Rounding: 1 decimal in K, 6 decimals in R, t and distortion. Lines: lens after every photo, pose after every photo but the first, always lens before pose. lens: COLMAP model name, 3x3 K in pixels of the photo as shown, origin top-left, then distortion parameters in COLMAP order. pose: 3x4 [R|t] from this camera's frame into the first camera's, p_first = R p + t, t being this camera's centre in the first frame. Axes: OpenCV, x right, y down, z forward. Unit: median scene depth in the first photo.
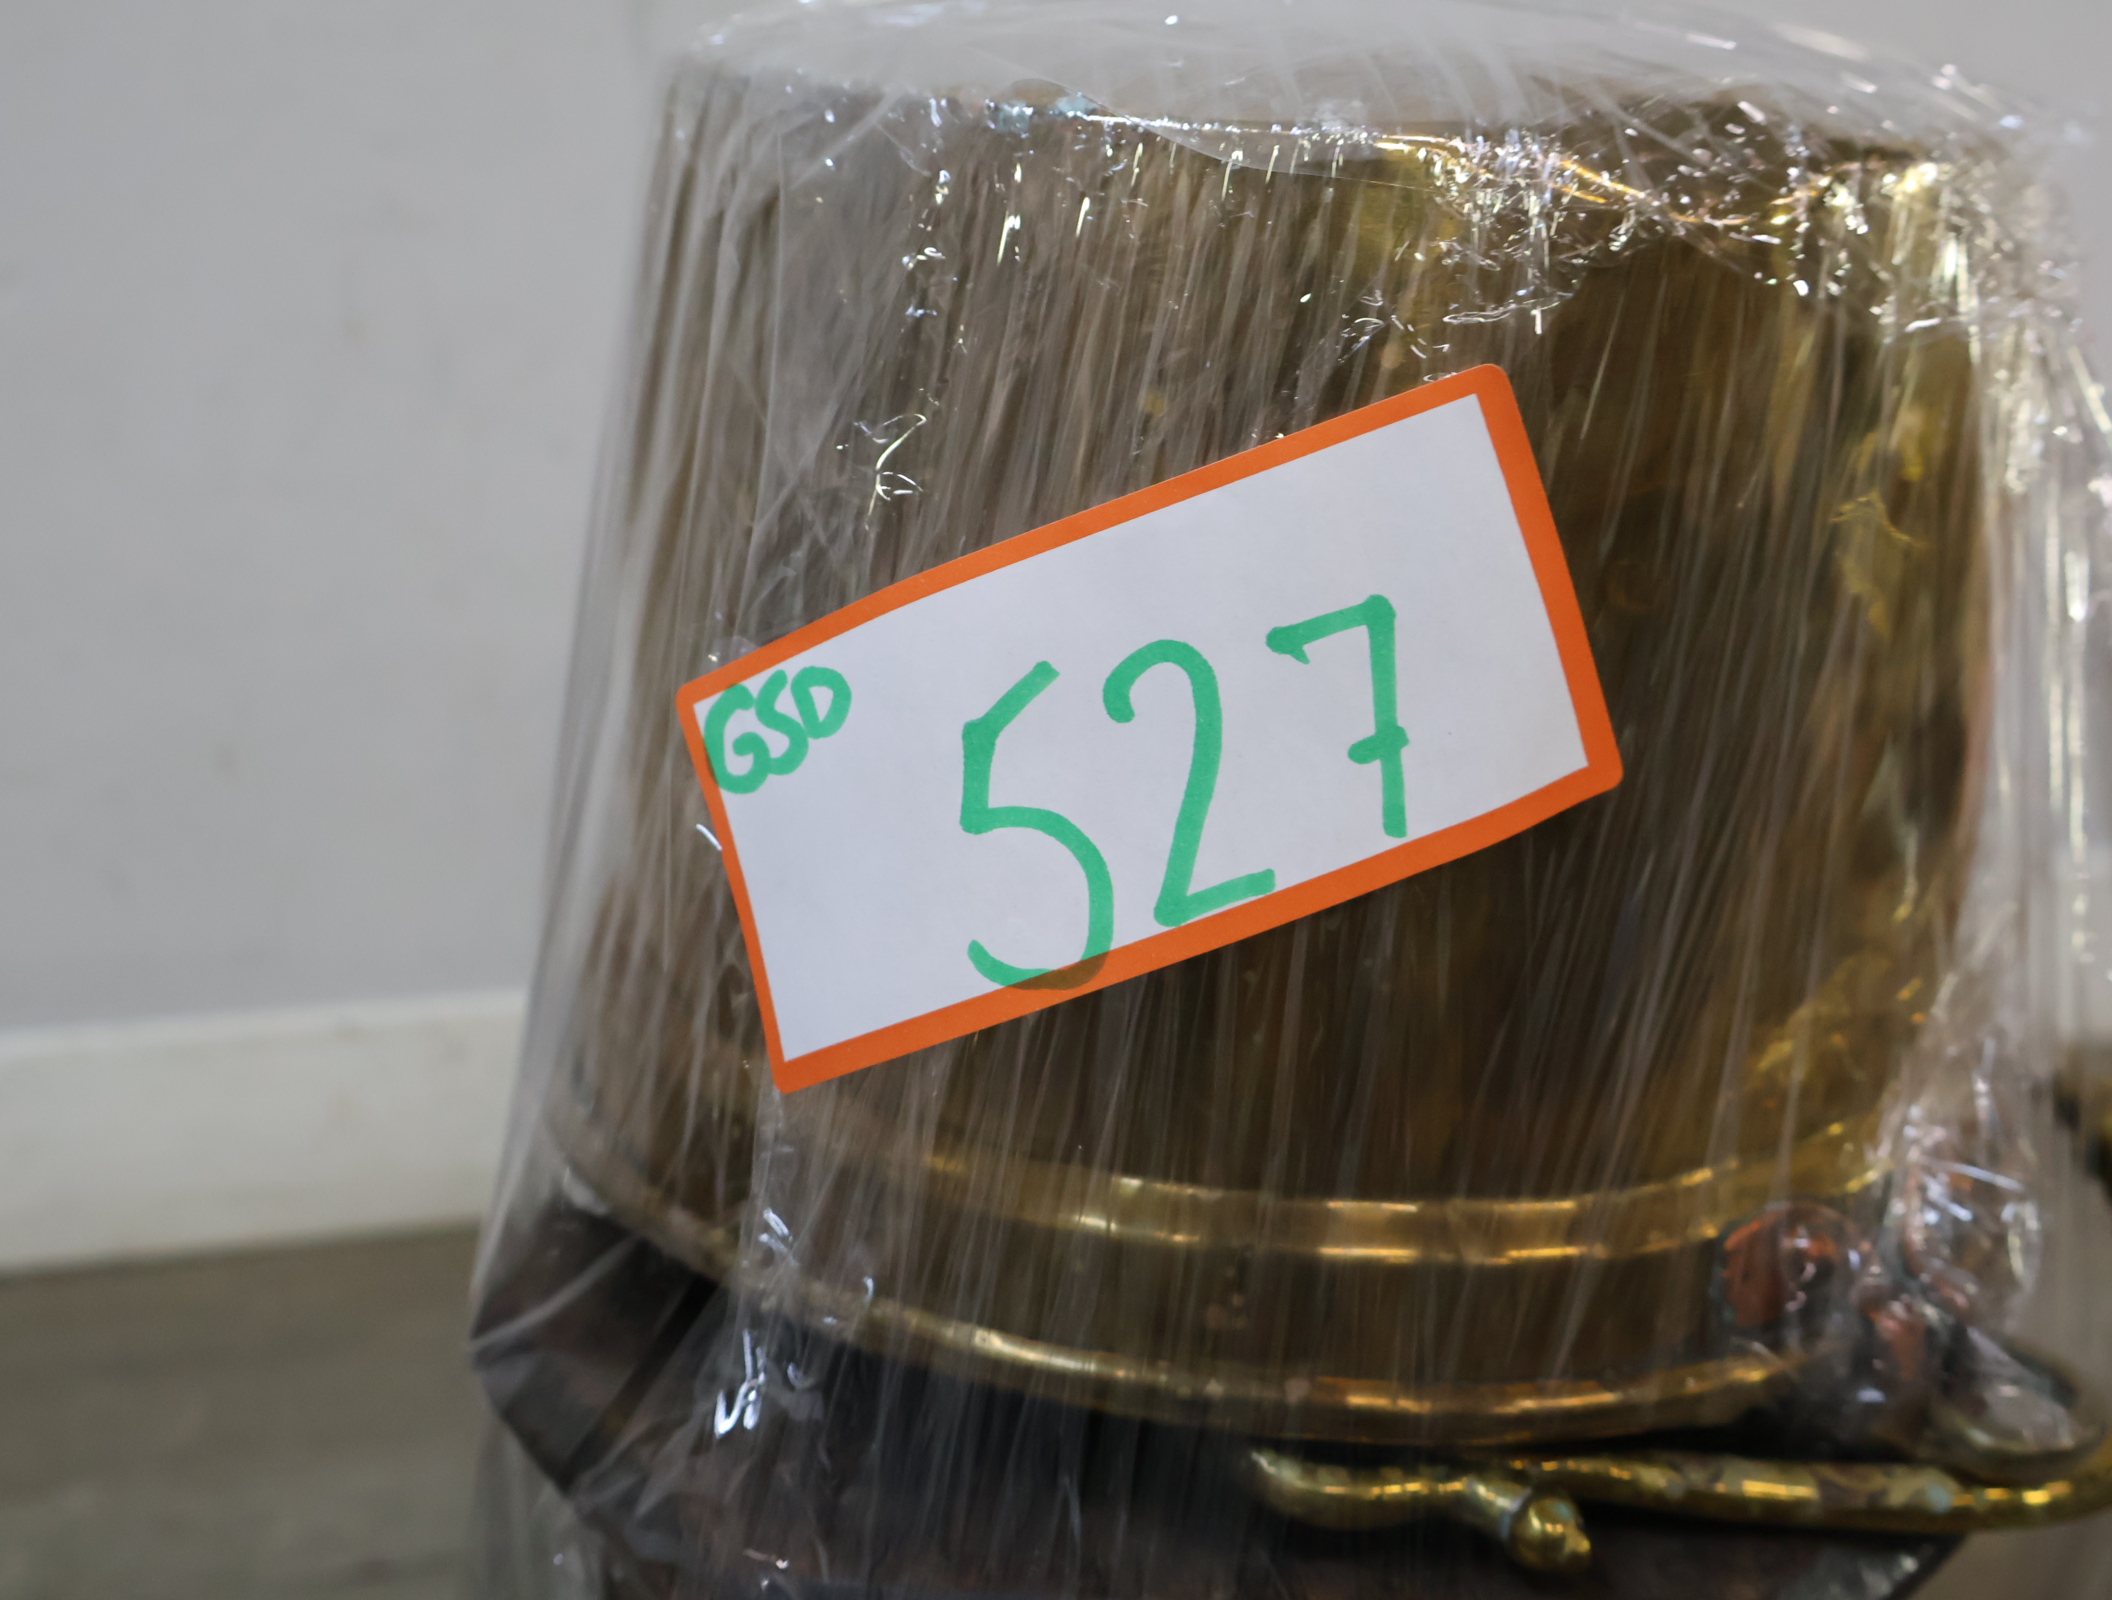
lens RADIAL K [[2542.2, 0, 1067.0], [0, 2542.2, 815.7], [0, 0, 1]] dist [-0.008125, 0.000000]
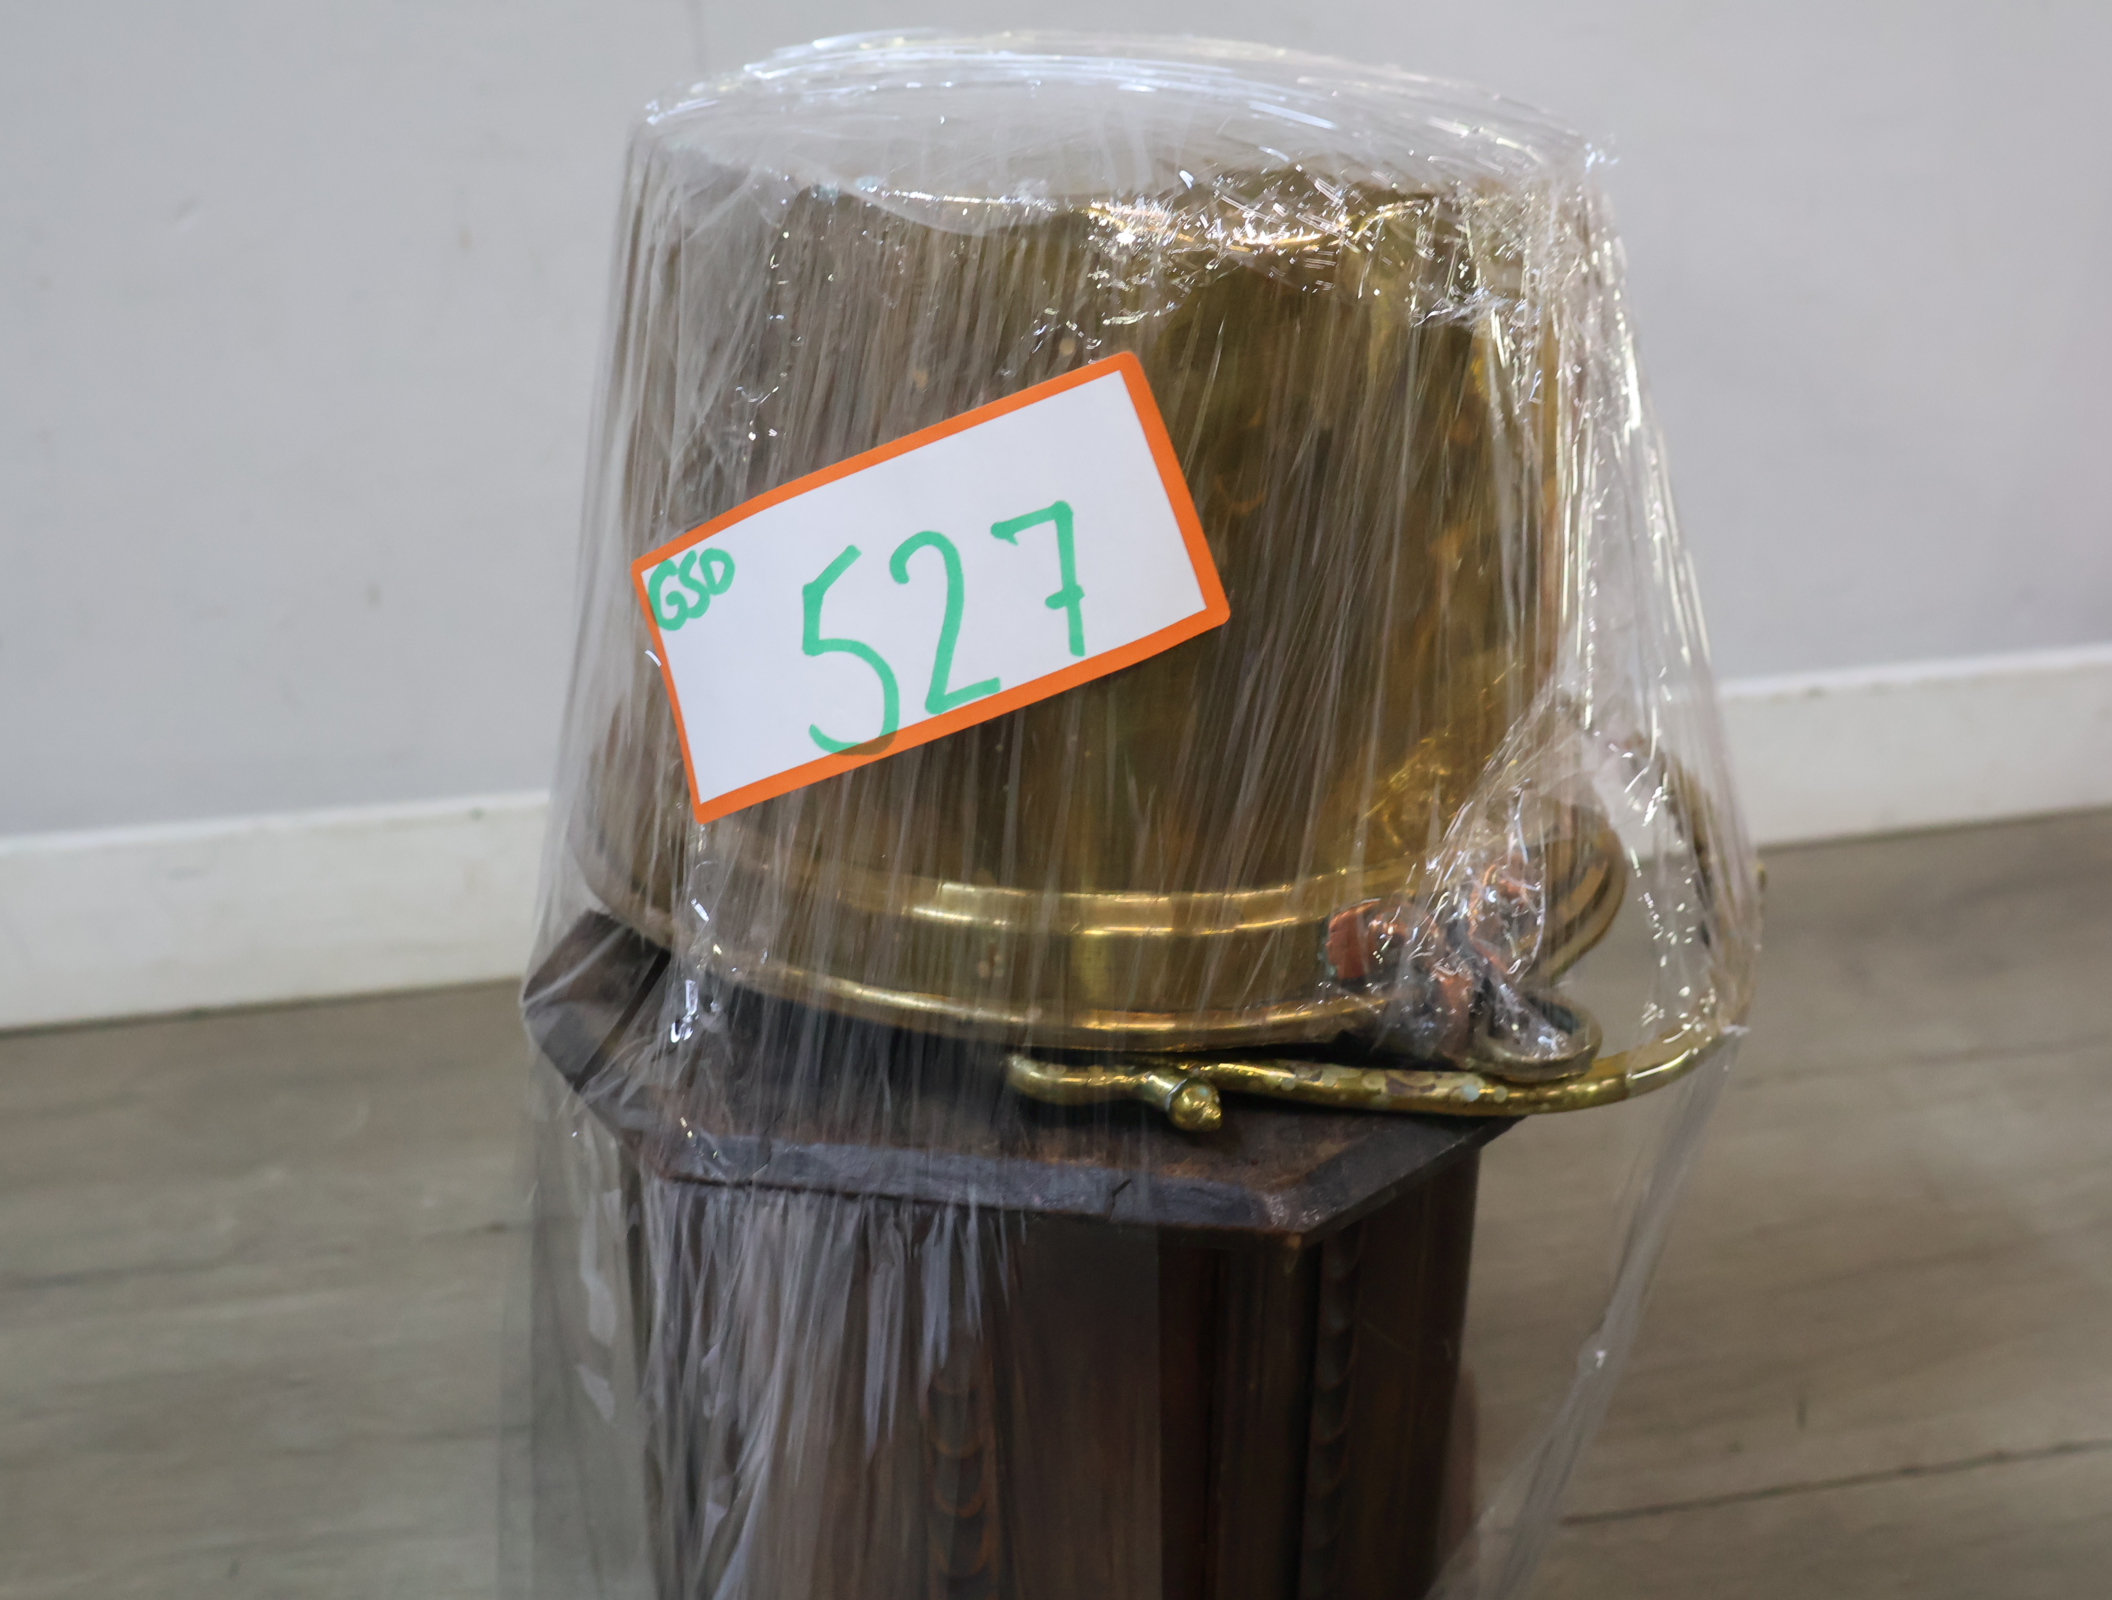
lens RADIAL K [[2542.2, 0, 1062.1], [0, 2542.2, 815.4], [0, 0, 1]] dist [-0.008125, 0.000000]
pose [[0.997698, -0.002947, -0.067745, 0.215513], [0.007996, 0.997198, 0.074384, -0.009834], [0.067335, -0.074754, 0.994926, -0.533224]]
